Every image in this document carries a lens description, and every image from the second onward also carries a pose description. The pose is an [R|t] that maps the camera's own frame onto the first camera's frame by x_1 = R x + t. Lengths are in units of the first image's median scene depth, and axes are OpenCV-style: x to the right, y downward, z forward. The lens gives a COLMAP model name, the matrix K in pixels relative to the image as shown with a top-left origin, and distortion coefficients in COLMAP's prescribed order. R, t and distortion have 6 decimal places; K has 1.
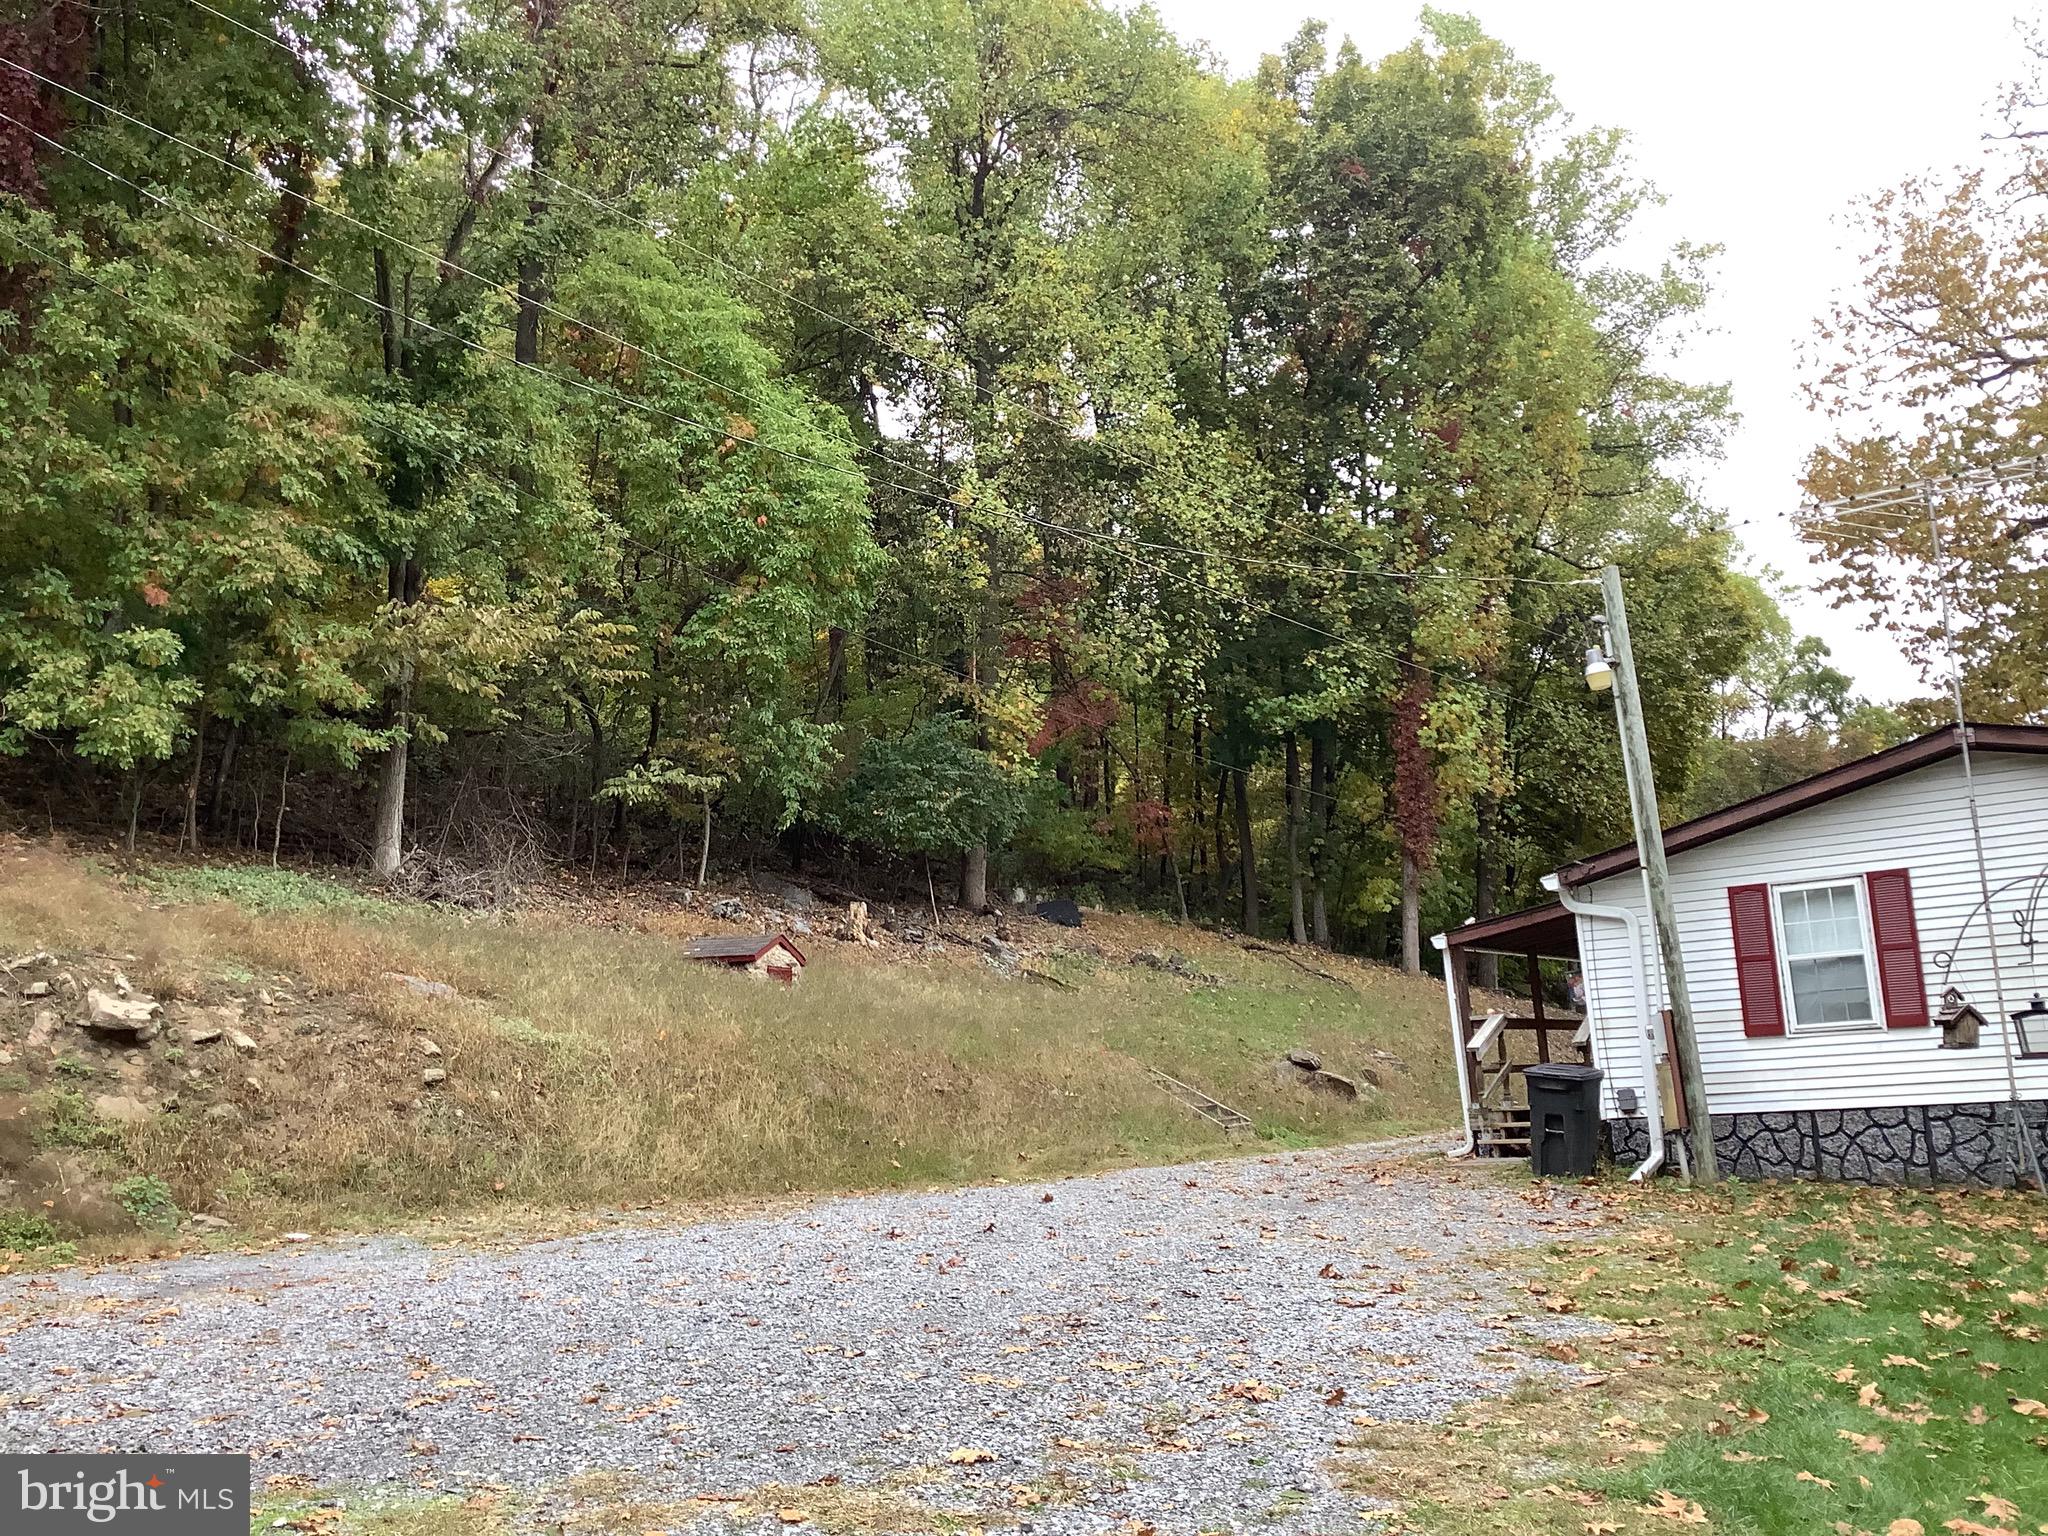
lens RADIAL K [[1867.3, 0, 1020.8], [0, 1867.3, 767.3], [0, 0, 1]] dist [0.002272, -0.004778]
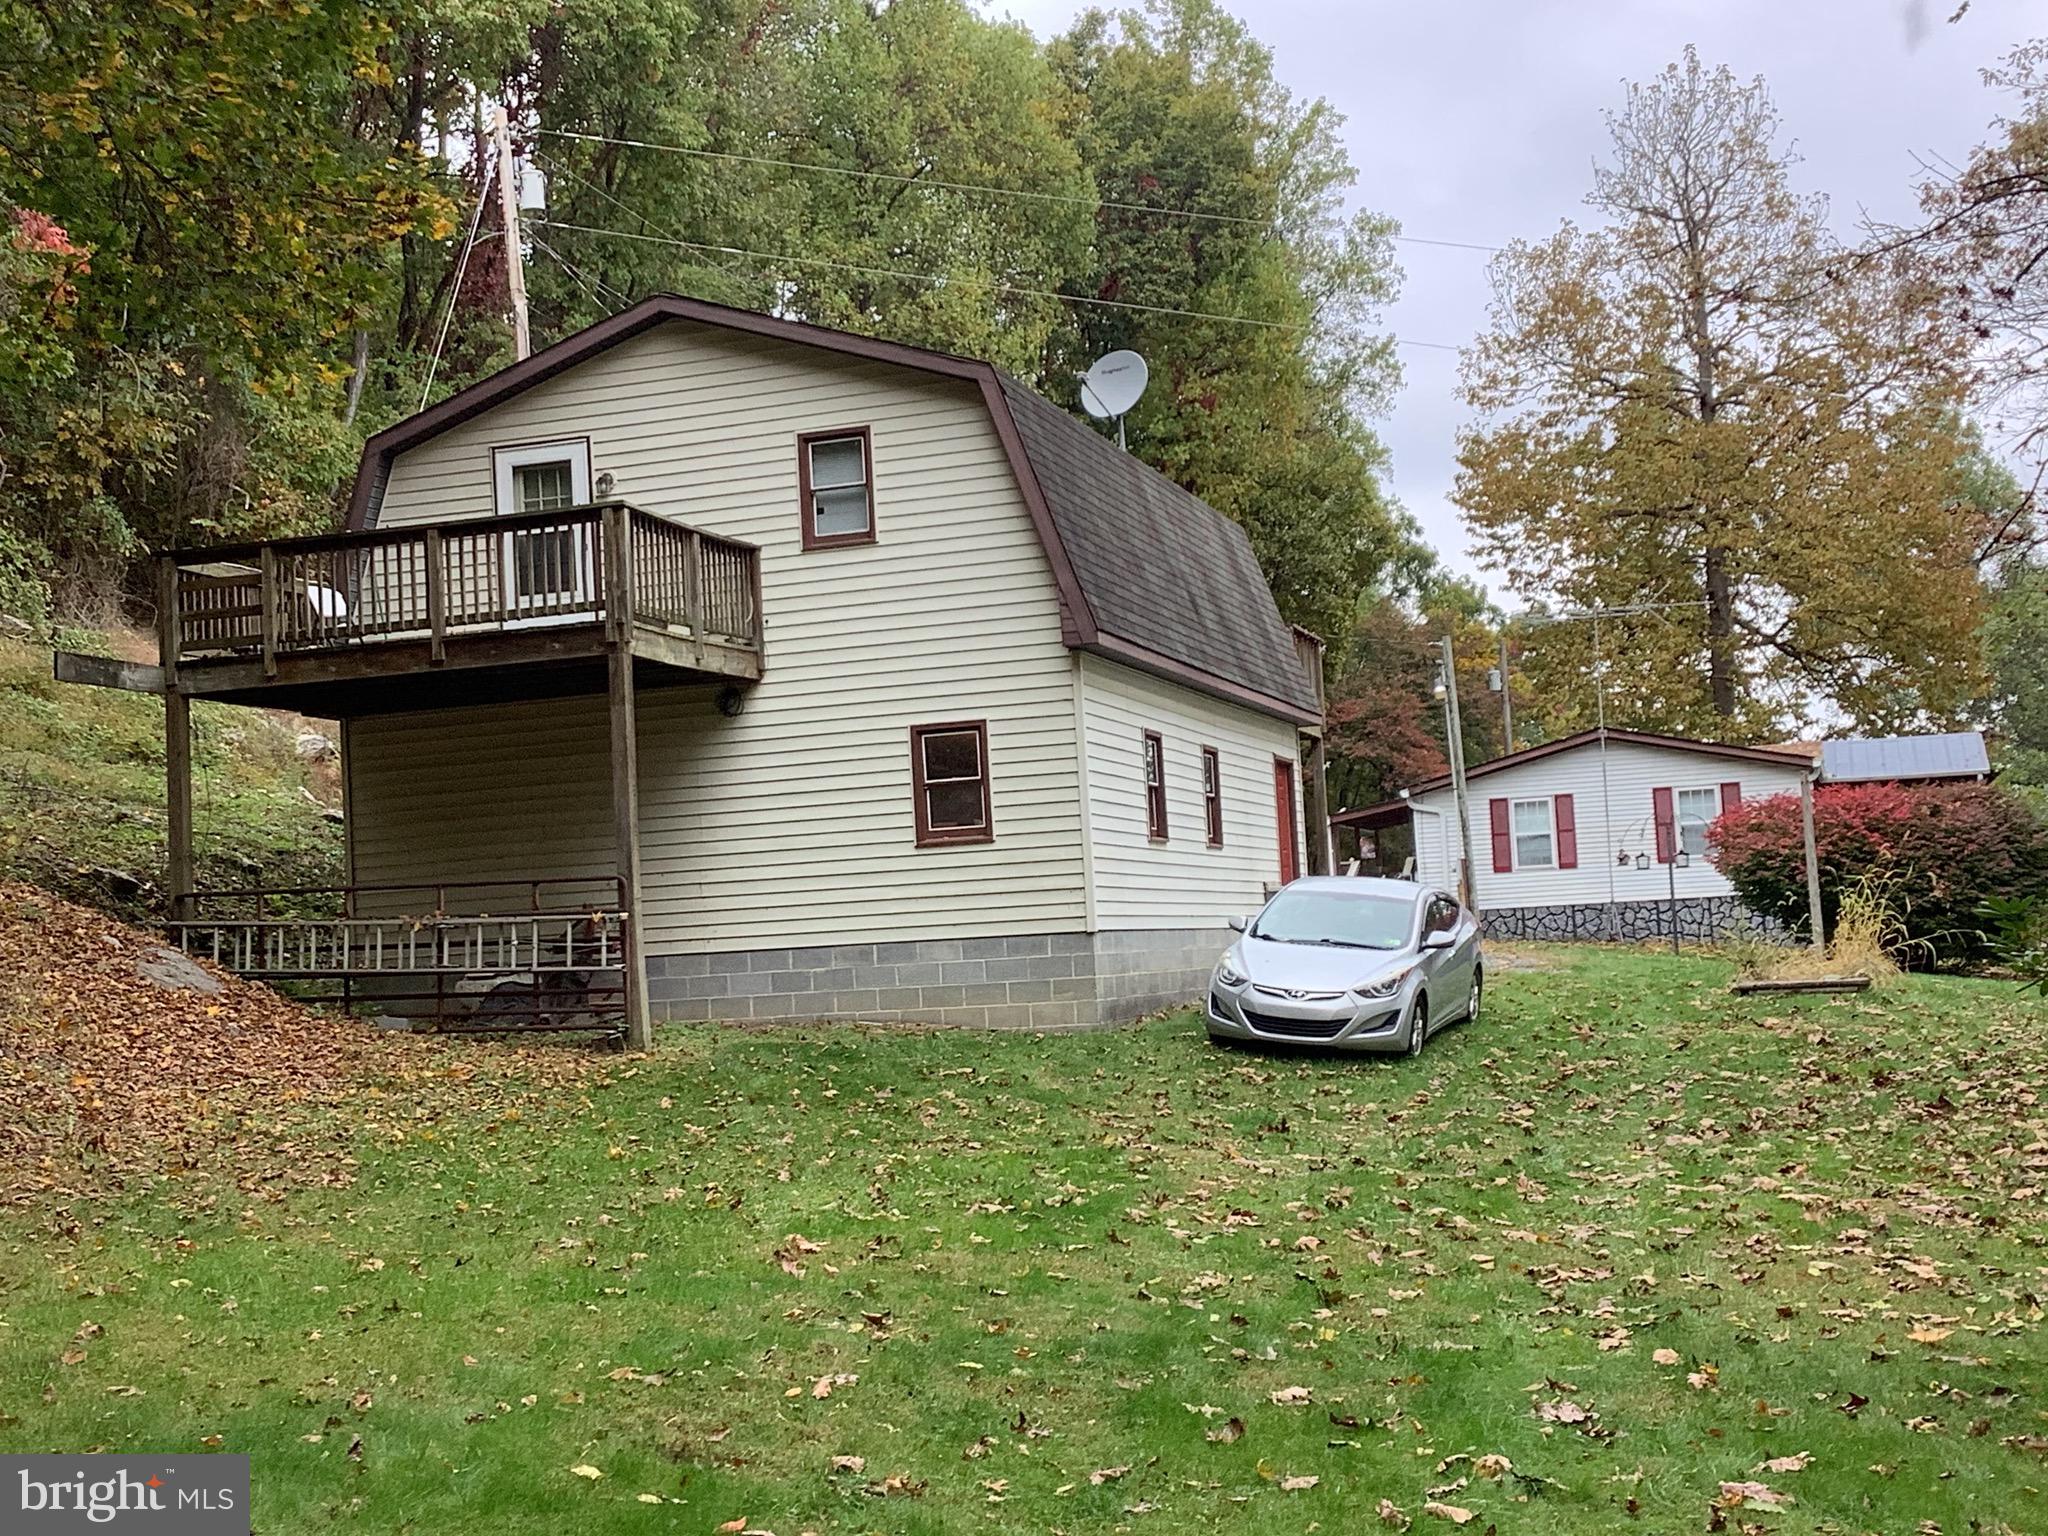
lens RADIAL K [[2656.3, 0, 1024.0], [0, 2656.3, 768.0], [0, 0, 1]] dist [-0.002766, 0.026581]
pose [[0.953066, 0.026281, 0.301620, -0.971823], [-0.054961, 0.994691, 0.086996, -0.191756], [-0.297733, -0.099490, 0.949451, -1.578766]]
